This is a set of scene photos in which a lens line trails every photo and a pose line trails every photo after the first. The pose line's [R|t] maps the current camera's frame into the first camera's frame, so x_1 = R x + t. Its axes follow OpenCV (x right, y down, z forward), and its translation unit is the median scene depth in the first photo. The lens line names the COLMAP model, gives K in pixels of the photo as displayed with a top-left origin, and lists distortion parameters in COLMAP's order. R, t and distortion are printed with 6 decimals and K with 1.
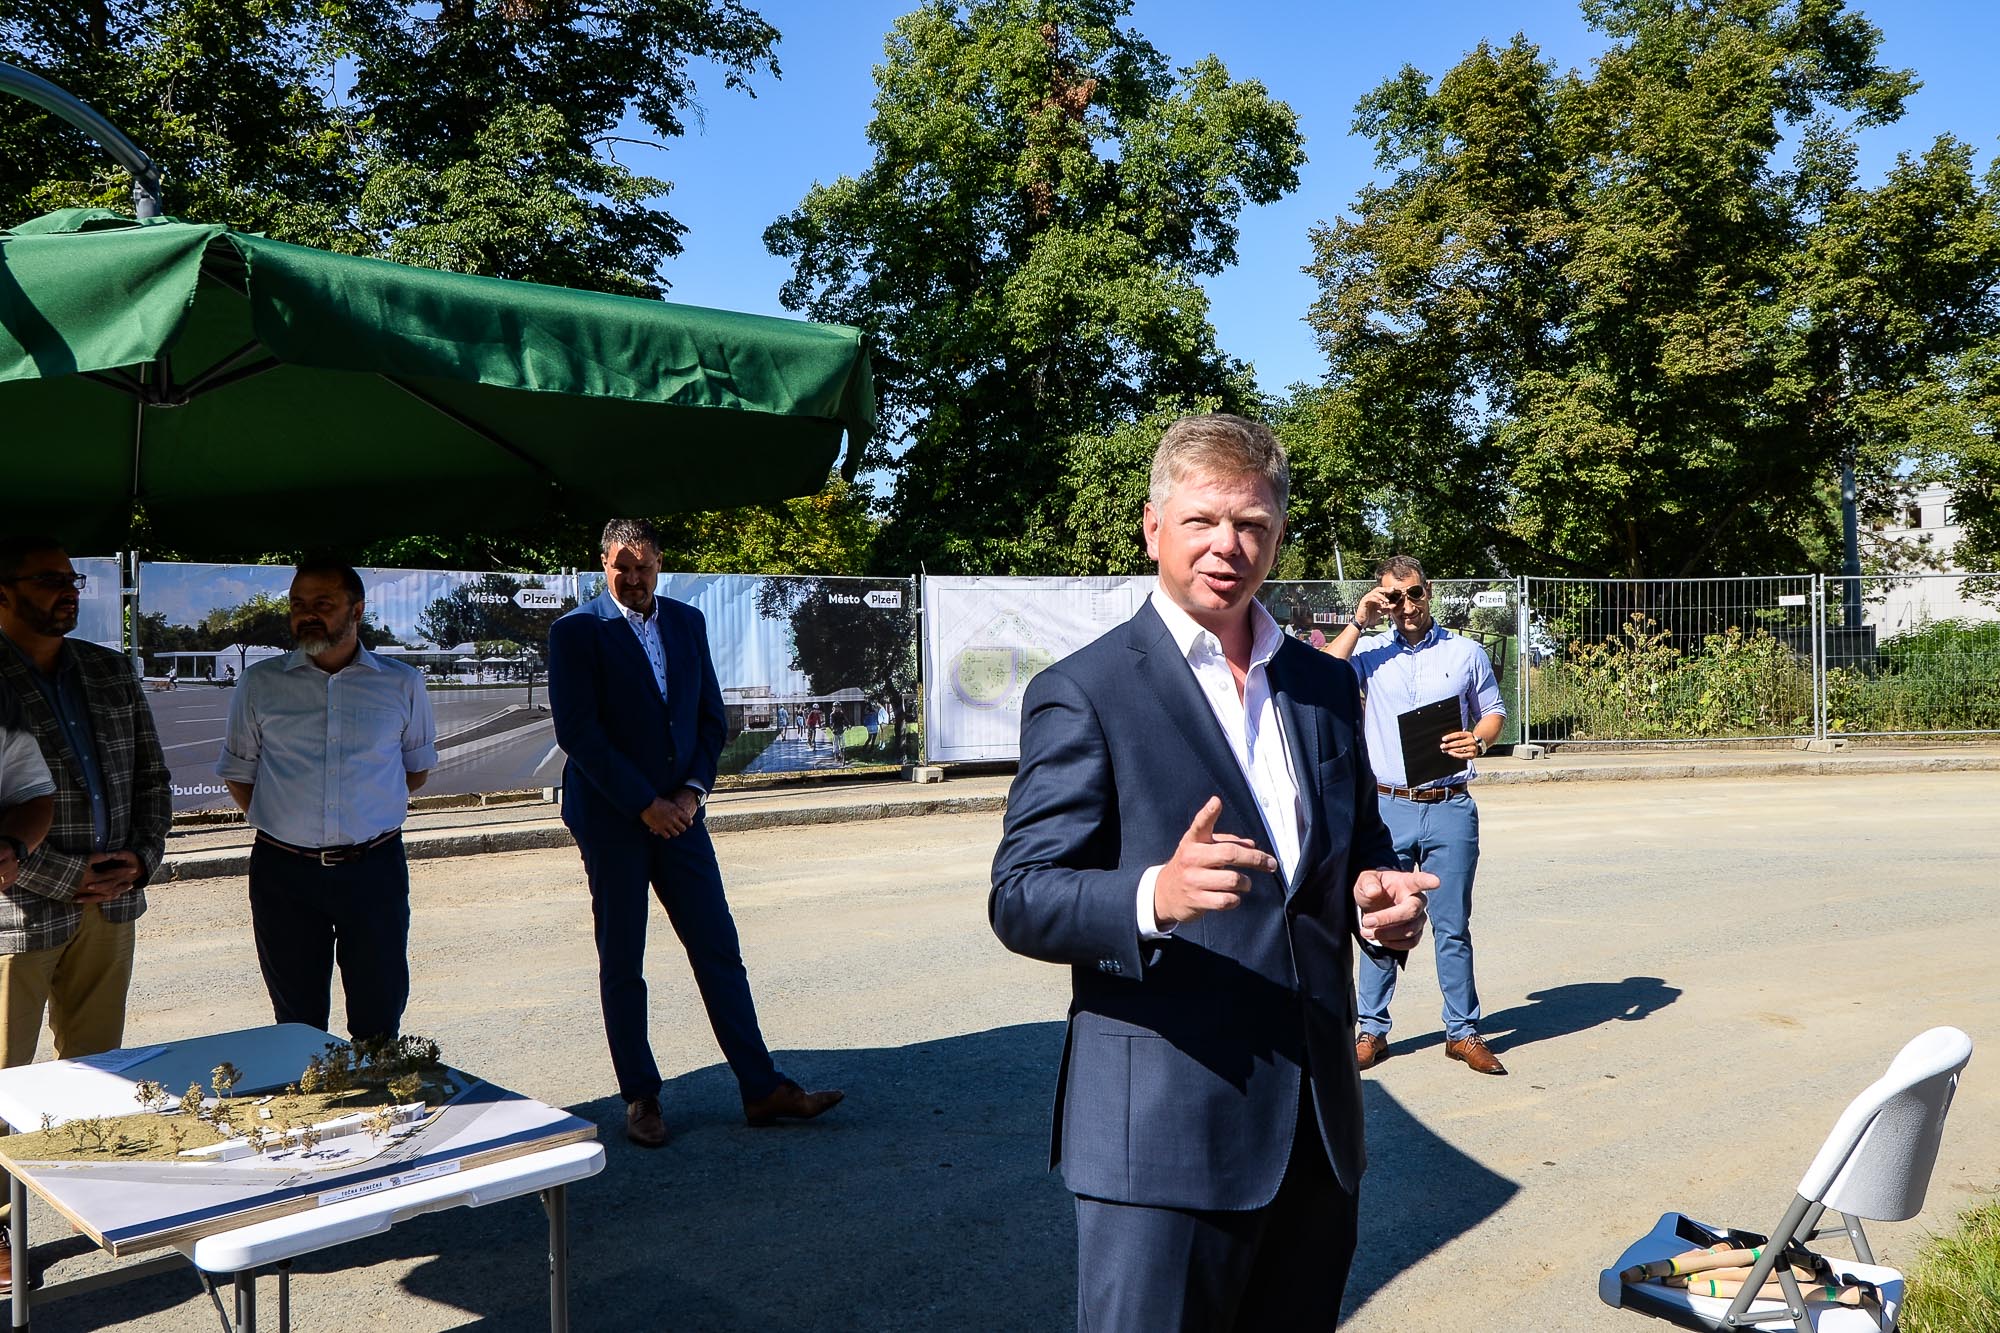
lens RADIAL K [[1637.2, 0, 1013.6], [0, 1637.2, 668.8], [0, 0, 1]] dist [0.023630, -0.036827]
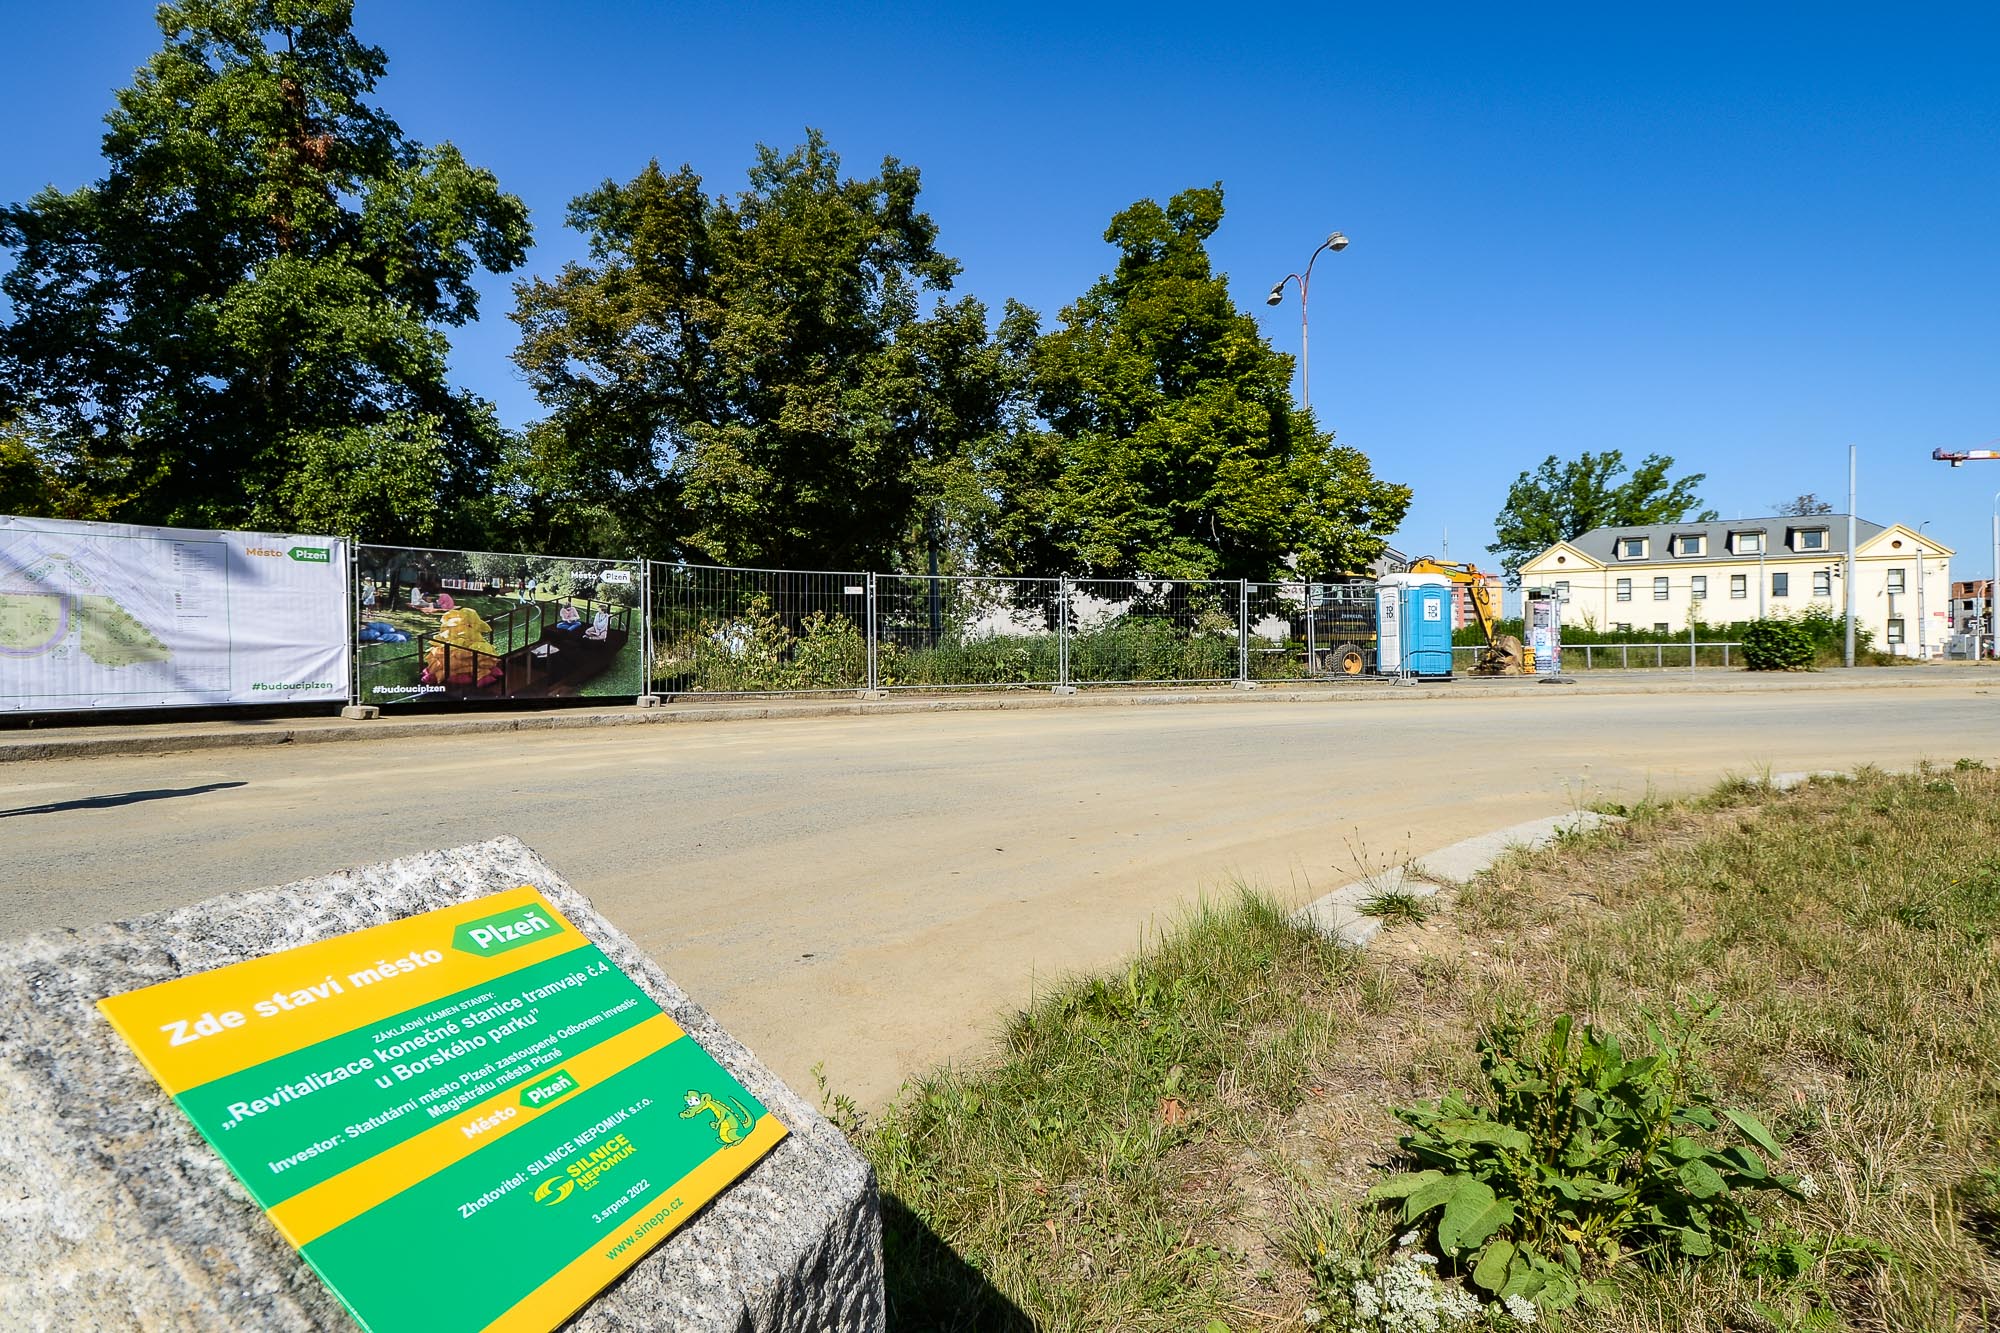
lens RADIAL K [[1031.6, 0, 1005.3], [0, 1031.6, 683.2], [0, 0, 1]] dist [0.001146, -0.006544]
pose [[0.876488, 0.000708, 0.481423, 0.125528], [-0.008064, 0.999880, 0.013211, 0.017681], [-0.481356, -0.015462, 0.876389, 0.132064]]
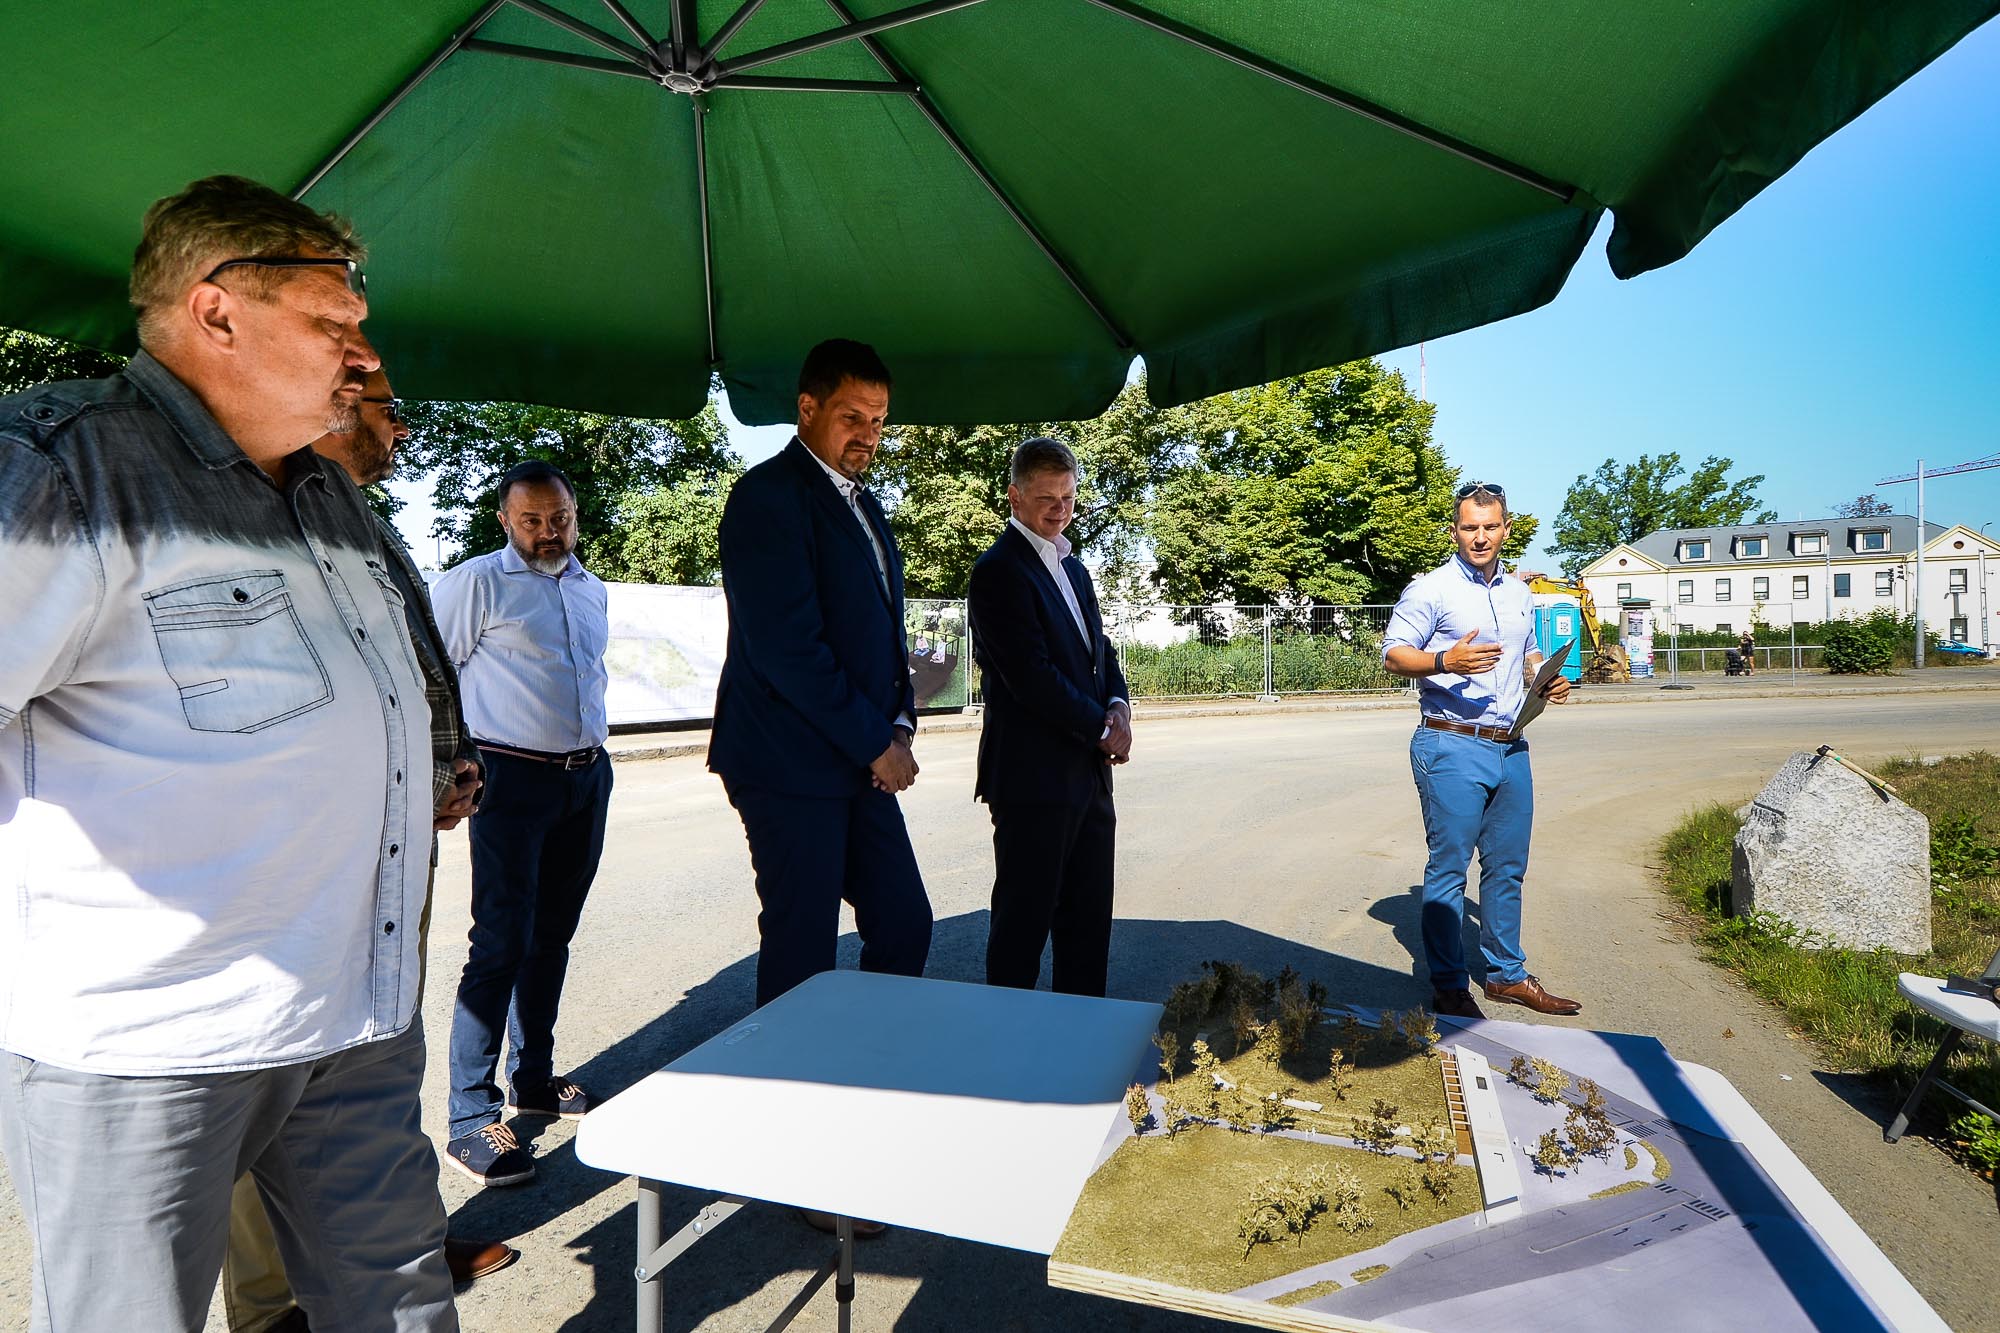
lens RADIAL K [[1031.6, 0, 1010.1], [0, 1031.6, 696.3], [0, 0, 1]] dist [0.001146, -0.006544]
pose [[0.889737, -0.010668, 0.456350, -0.076485], [0.000059, 0.999730, 0.023255, 0.009693], [-0.456474, -0.020664, 0.889497, 0.072707]]
